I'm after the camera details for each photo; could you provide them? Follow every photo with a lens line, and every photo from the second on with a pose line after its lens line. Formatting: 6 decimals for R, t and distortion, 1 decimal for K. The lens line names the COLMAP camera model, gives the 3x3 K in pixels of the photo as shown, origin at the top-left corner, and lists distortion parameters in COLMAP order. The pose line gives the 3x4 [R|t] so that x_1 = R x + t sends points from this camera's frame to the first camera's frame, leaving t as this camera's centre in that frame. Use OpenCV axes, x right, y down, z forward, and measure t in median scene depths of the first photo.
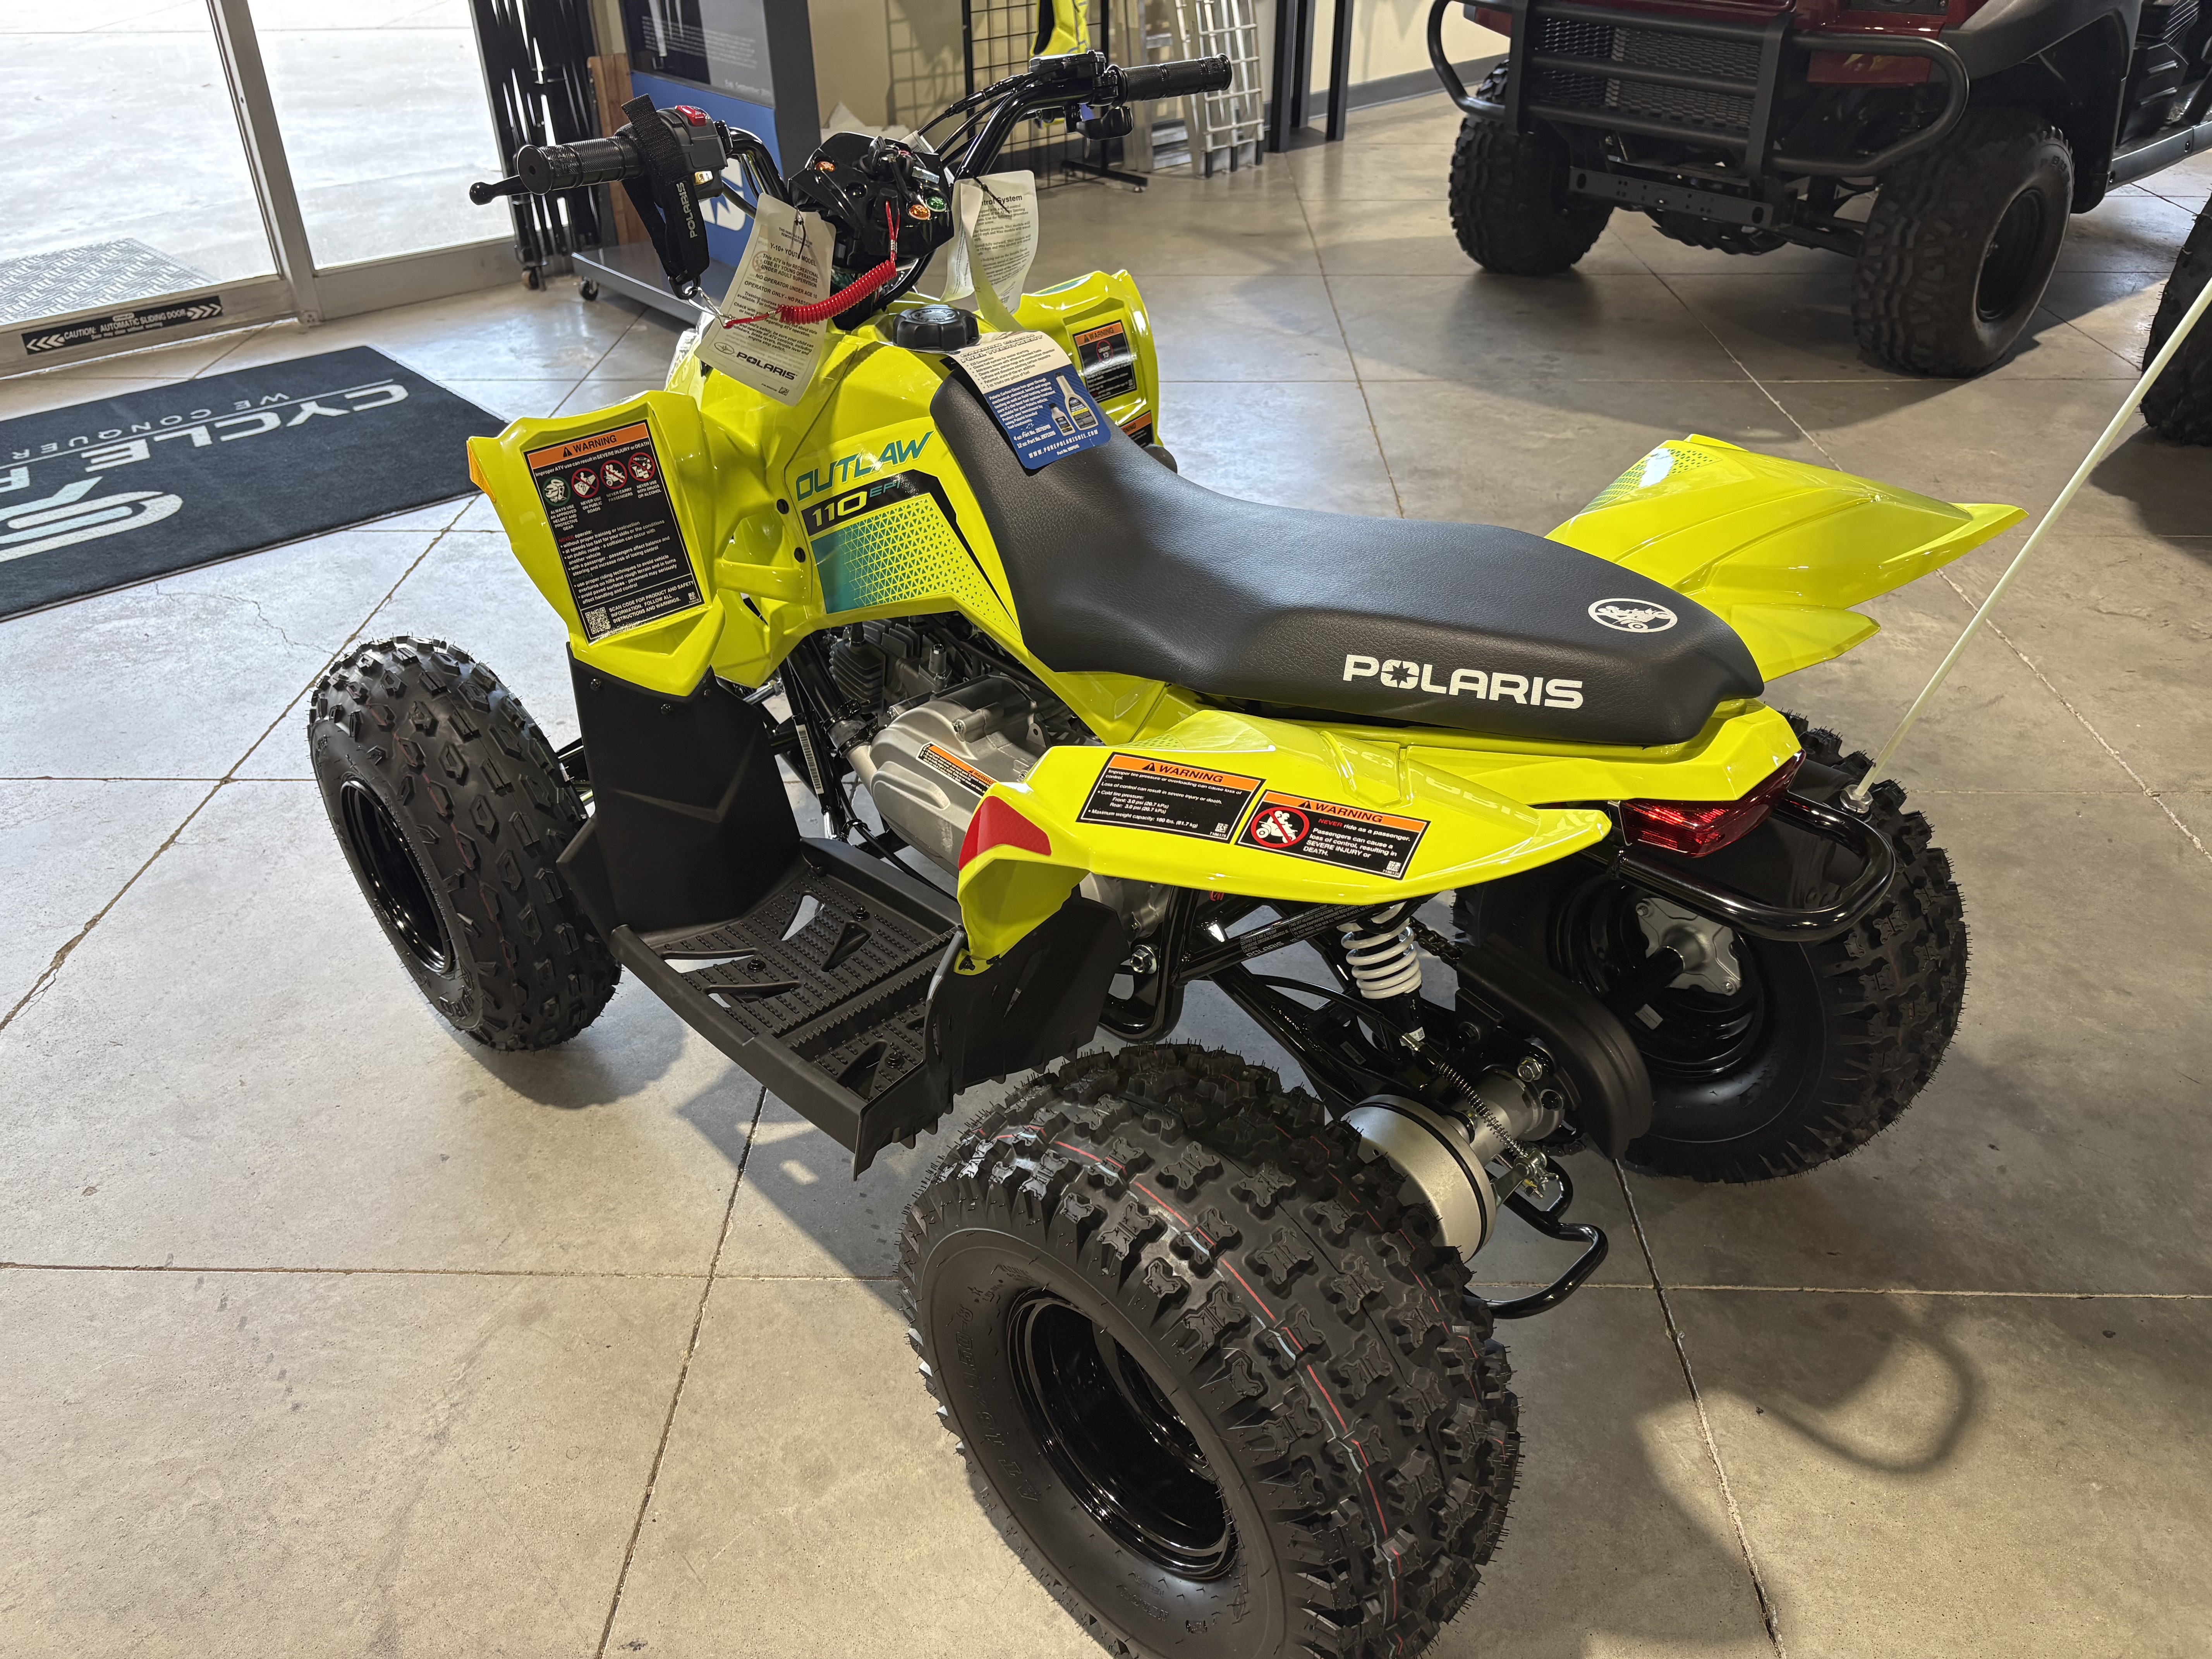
lens RADIAL K [[1627.9, 0, 1106.0], [0, 1627.9, 829.5], [0, 0, 1]] dist [-0.072540, 0.001038]
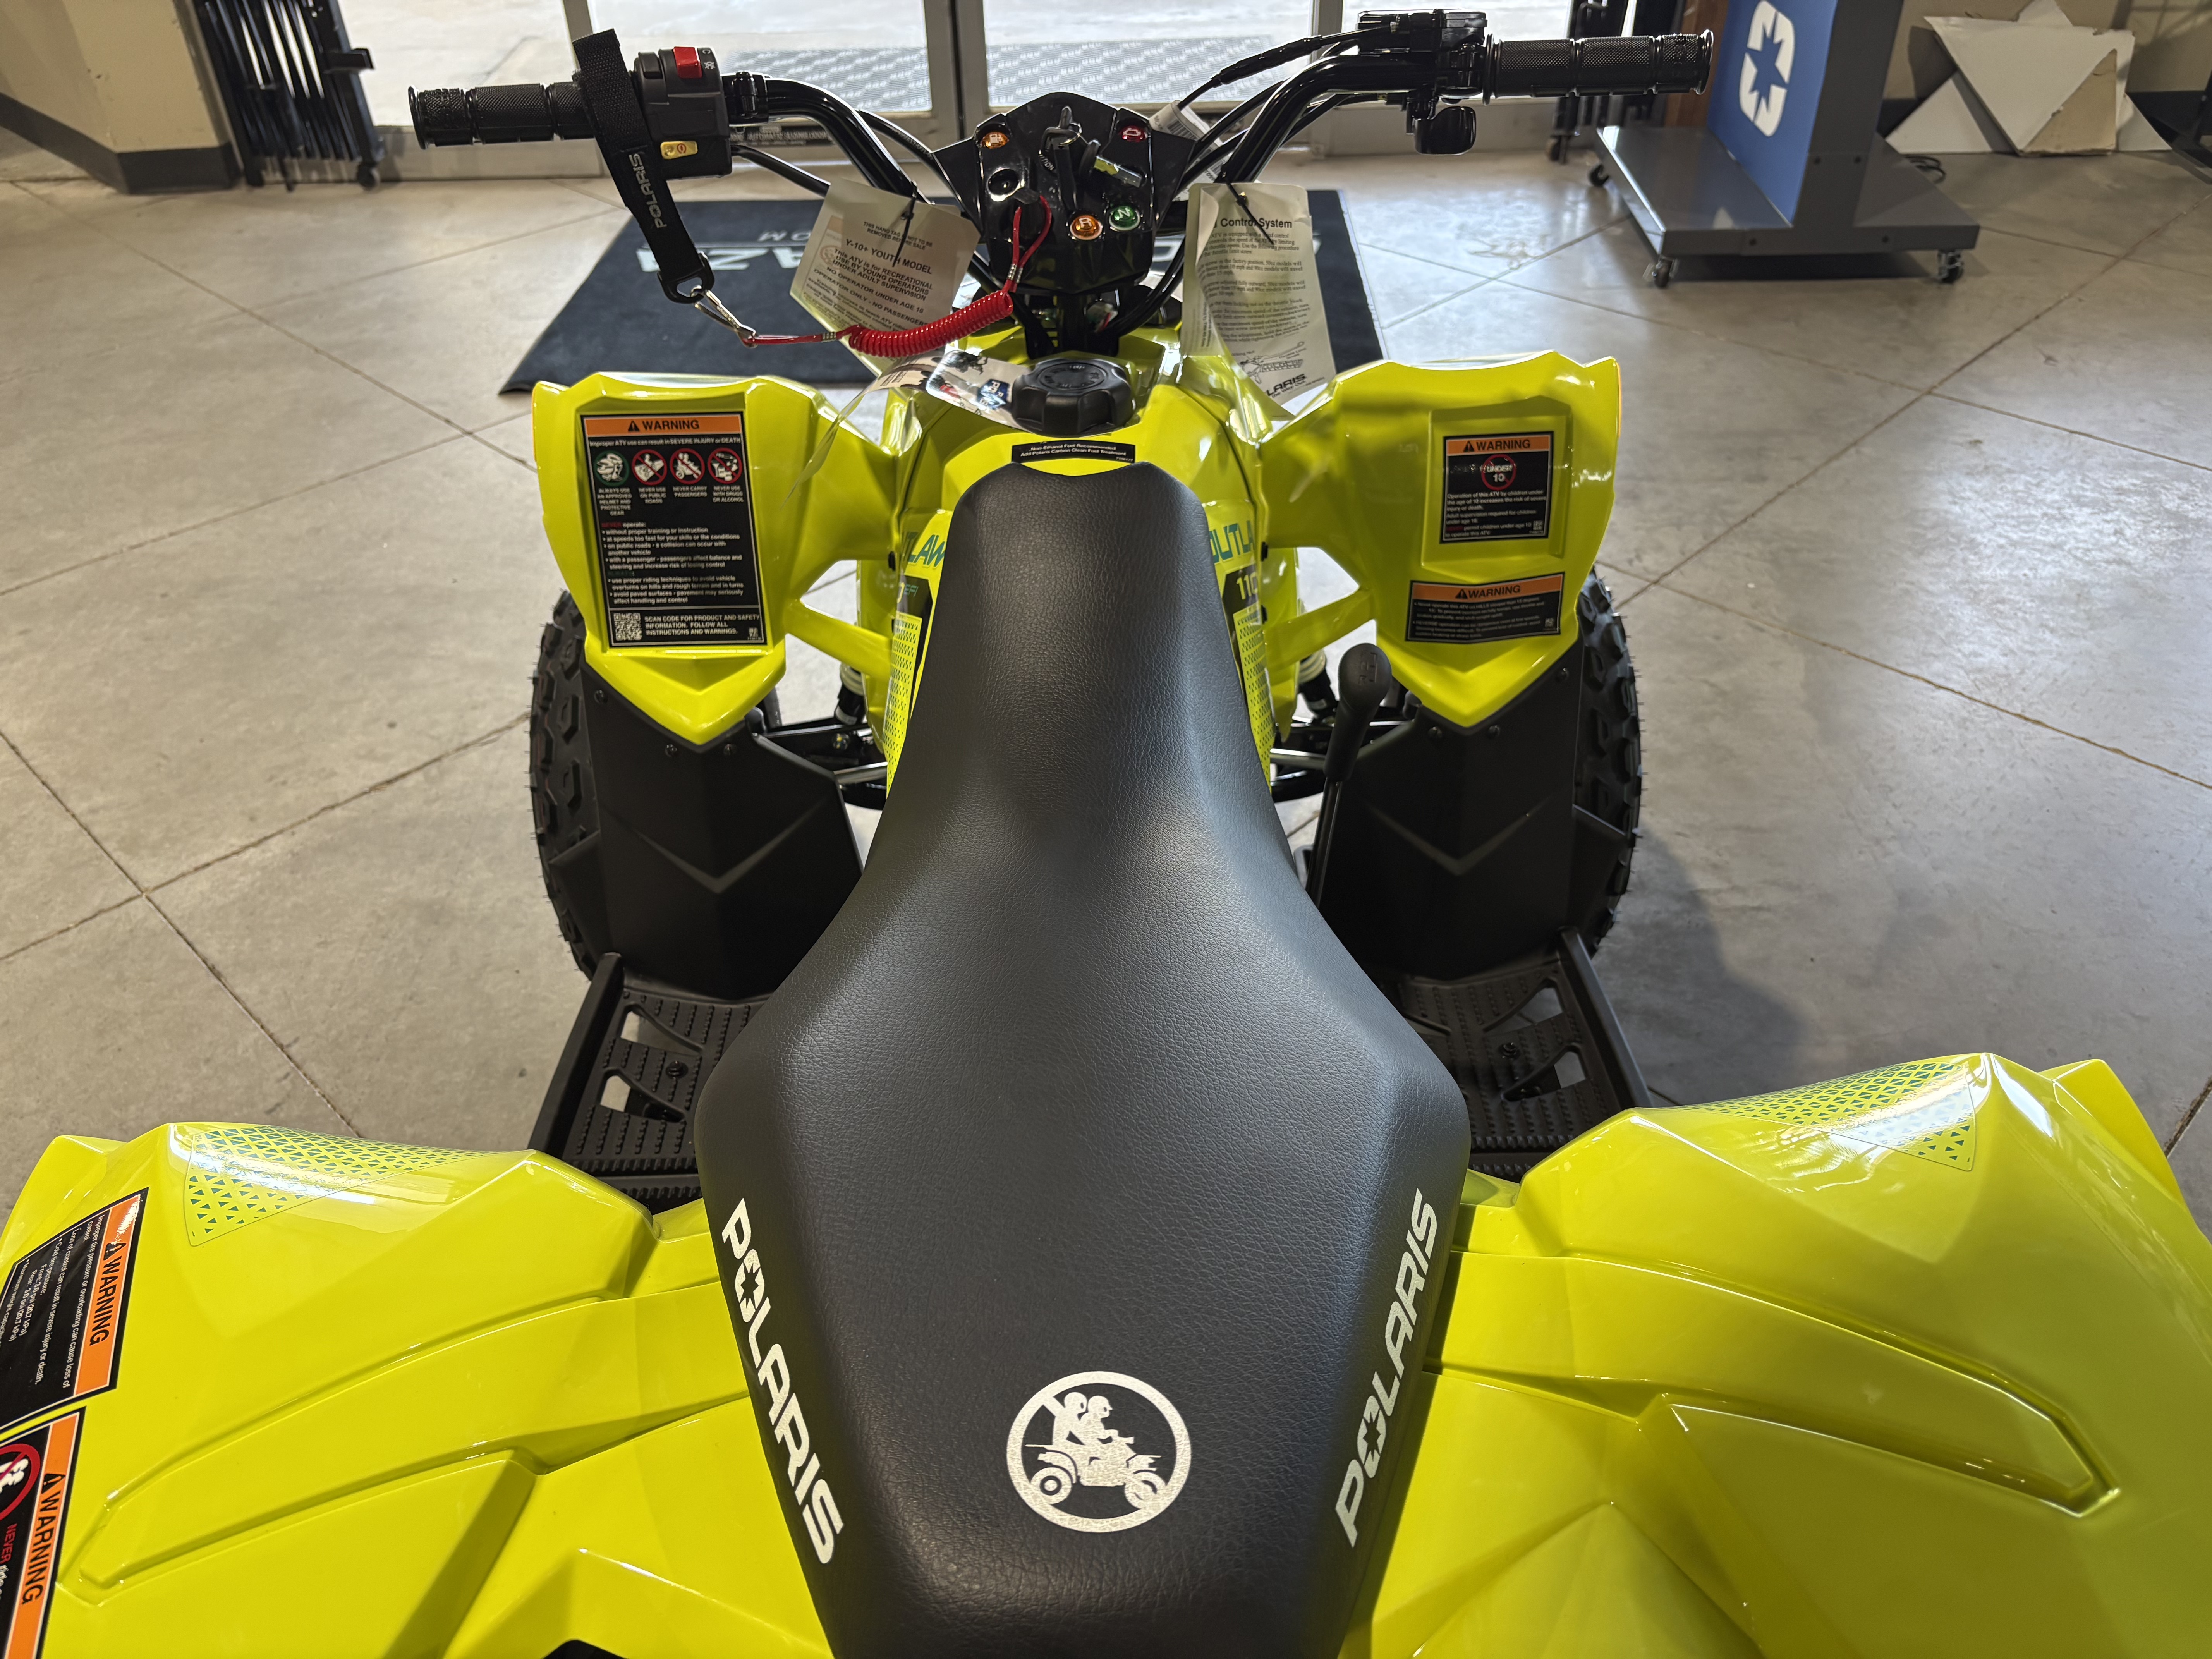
lens RADIAL K [[1616.5, 0, 1106.0], [0, 1616.5, 829.5], [0, 0, 1]] dist [0.003867, -0.000140]
pose [[0.736429, 0.399331, -0.546084, 0.375406], [-0.352567, 0.915460, 0.193983, -0.283697], [0.577381, 0.049677, 0.814962, 0.454096]]
